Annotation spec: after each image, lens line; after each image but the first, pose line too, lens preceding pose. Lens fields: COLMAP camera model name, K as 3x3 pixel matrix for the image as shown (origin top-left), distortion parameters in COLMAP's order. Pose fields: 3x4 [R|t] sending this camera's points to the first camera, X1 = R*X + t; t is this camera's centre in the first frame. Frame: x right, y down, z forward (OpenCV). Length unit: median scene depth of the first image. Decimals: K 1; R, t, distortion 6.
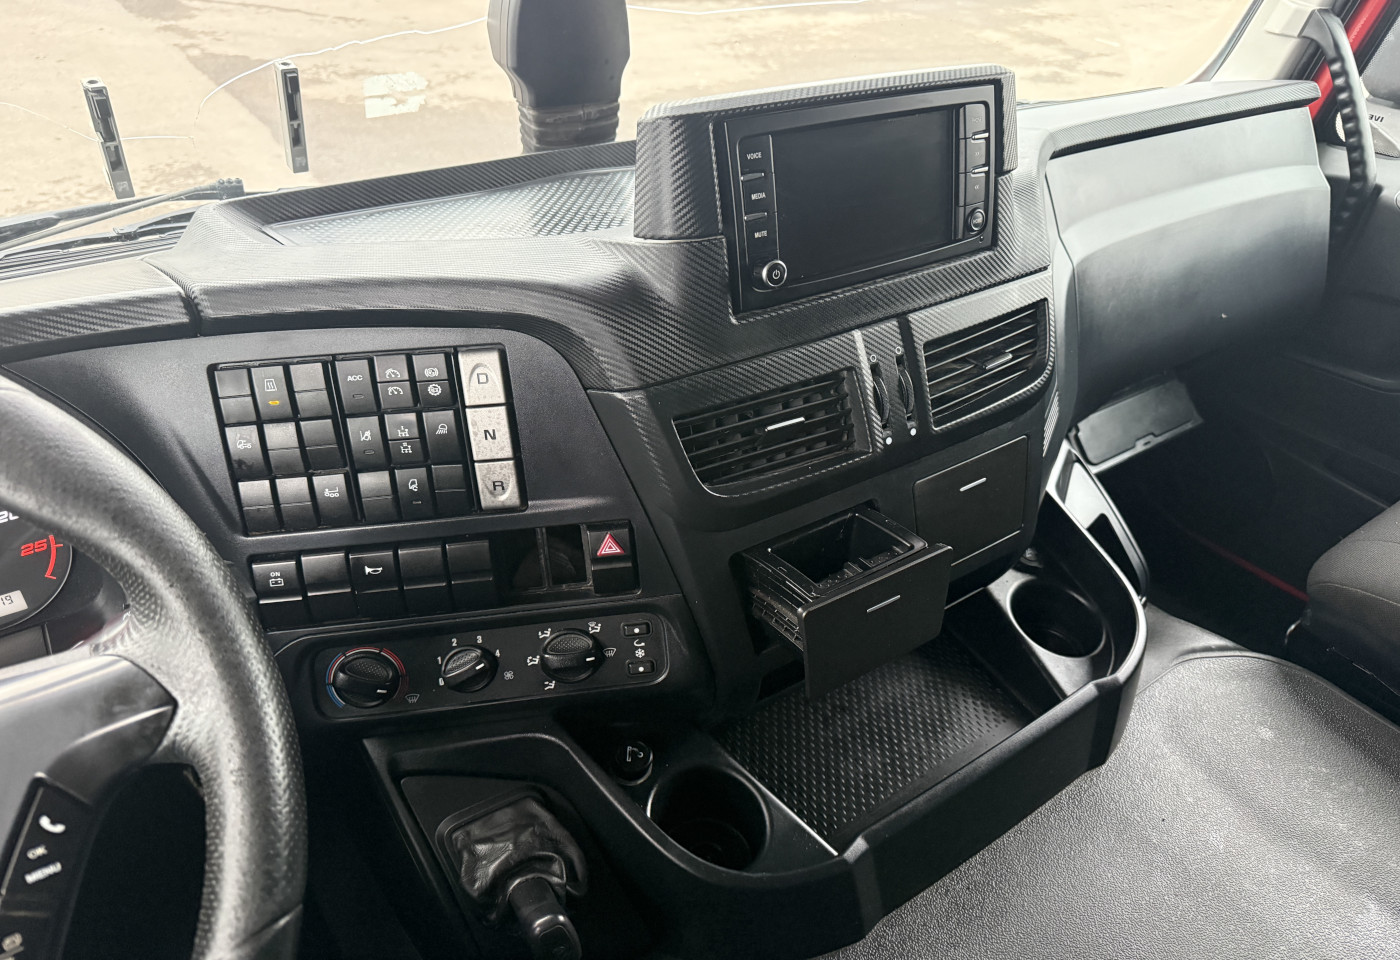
lens RADIAL K [[961.9, 0, 690.8], [0, 961.9, 580.9], [0, 0, 1]] dist [-0.035793, 0.039277]
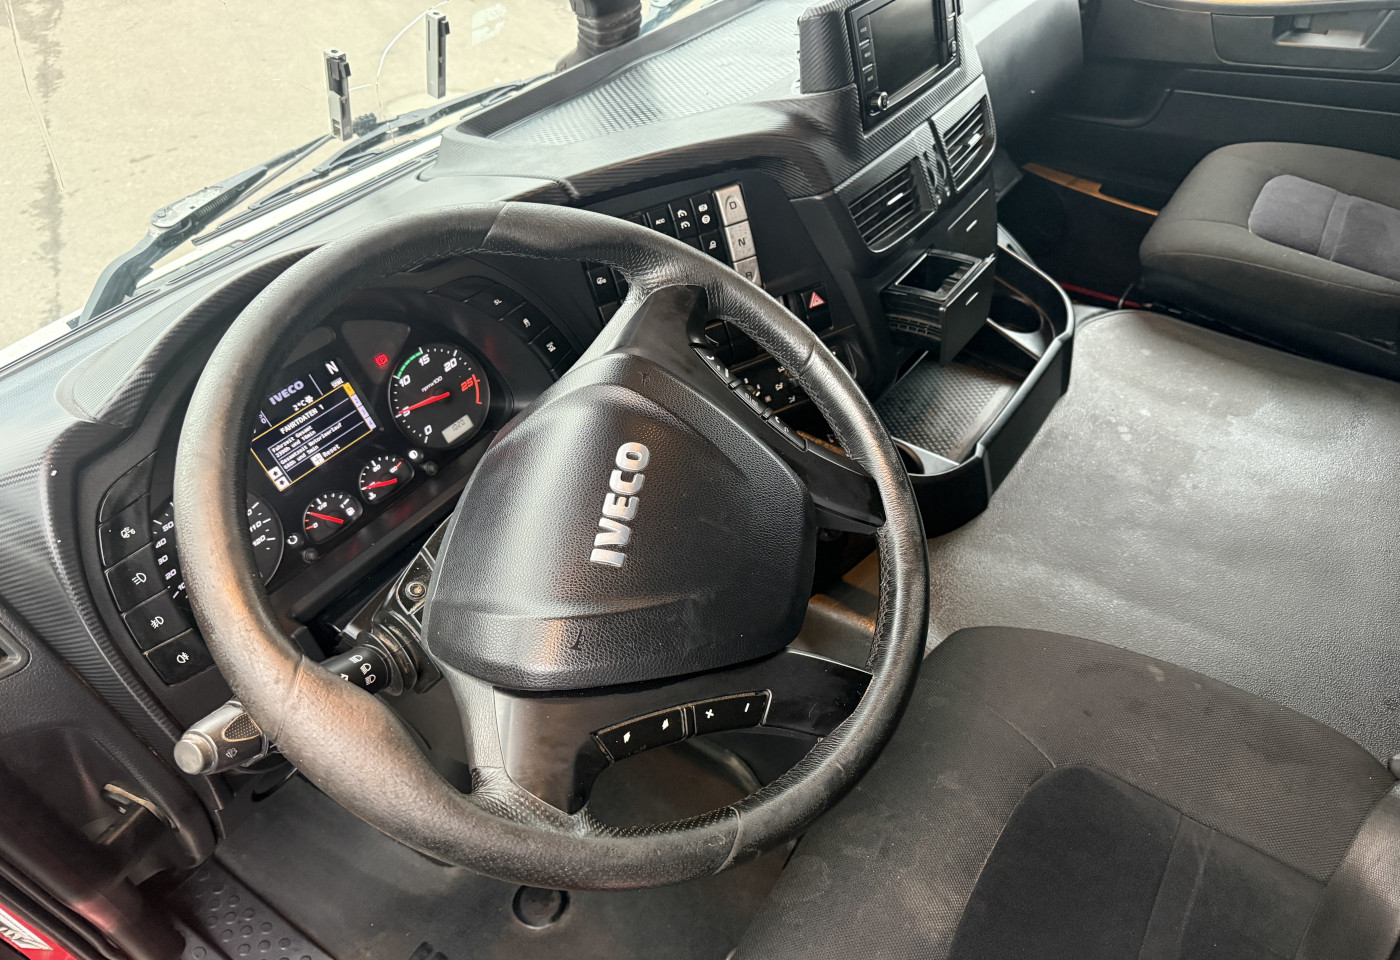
lens RADIAL K [[900.1, 0, 723.1], [0, 900.1, 540.8], [0, 0, 1]] dist [0.004828, -0.008278]
pose [[0.938606, -0.279414, 0.202352, -0.492734], [0.254019, 0.956619, 0.142669, 0.073424], [-0.233438, -0.082509, 0.968865, -0.341996]]
